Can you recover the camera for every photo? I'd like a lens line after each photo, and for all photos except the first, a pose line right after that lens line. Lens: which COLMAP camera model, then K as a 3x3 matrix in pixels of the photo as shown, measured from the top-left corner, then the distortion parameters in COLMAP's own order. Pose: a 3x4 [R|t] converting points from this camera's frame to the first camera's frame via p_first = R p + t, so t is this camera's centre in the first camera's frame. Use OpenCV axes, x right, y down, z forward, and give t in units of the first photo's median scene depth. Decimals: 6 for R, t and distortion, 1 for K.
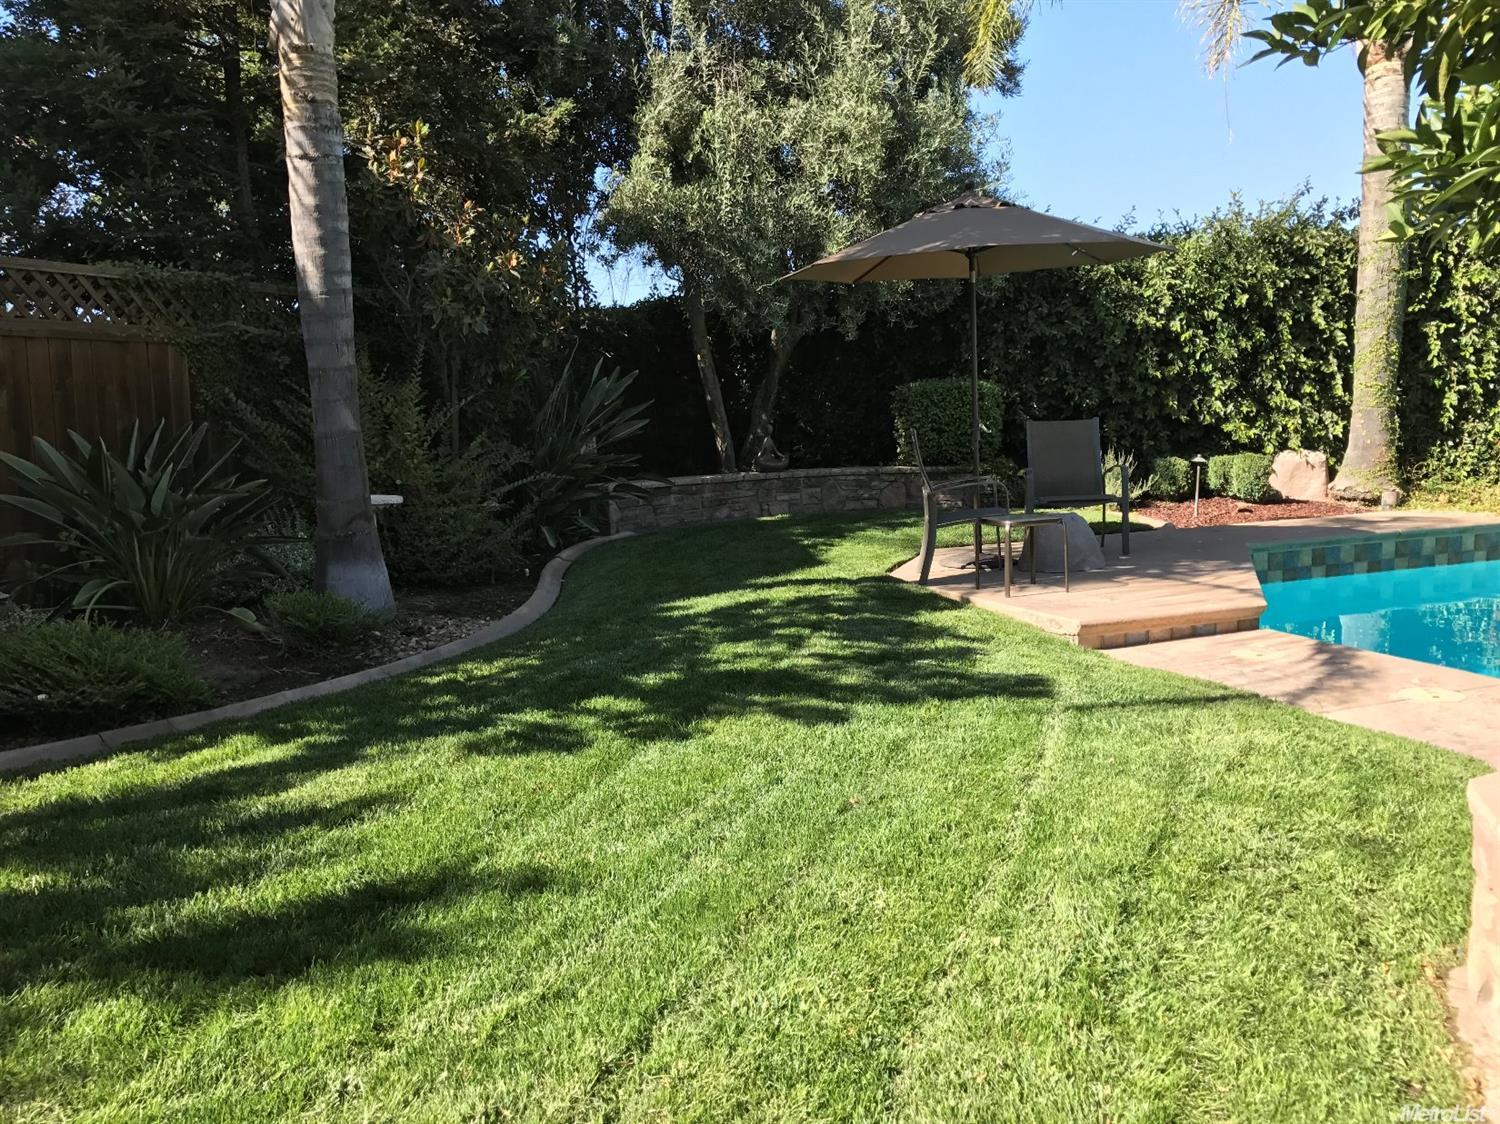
lens RADIAL K [[1241.6, 0, 750.0], [0, 1241.6, 561.6], [0, 0, 1]] dist [0.032552, -0.044656]
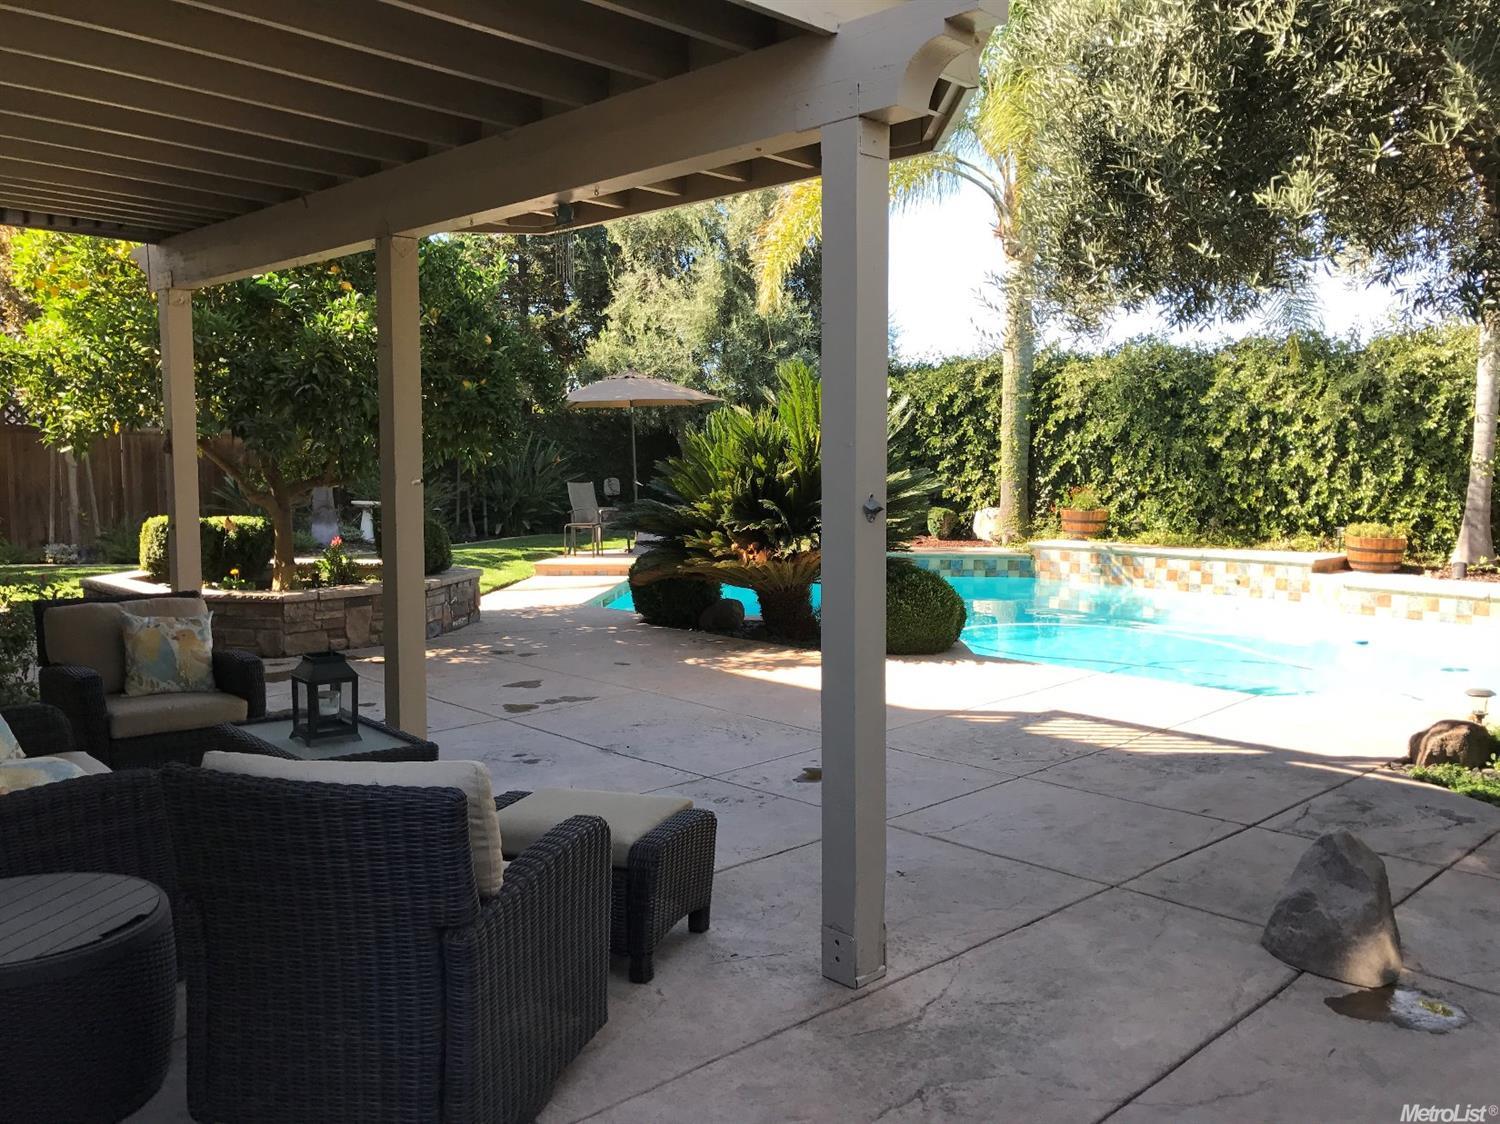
lens RADIAL K [[1241.6, 0, 749.5], [0, 1241.6, 559.3], [0, 0, 1]] dist [0.032552, -0.044656]
pose [[0.871534, 0.068522, -0.485525, 0.964635], [-0.087705, 0.996004, -0.016869, 0.025794], [0.482428, 0.057285, 0.874060, -0.482738]]
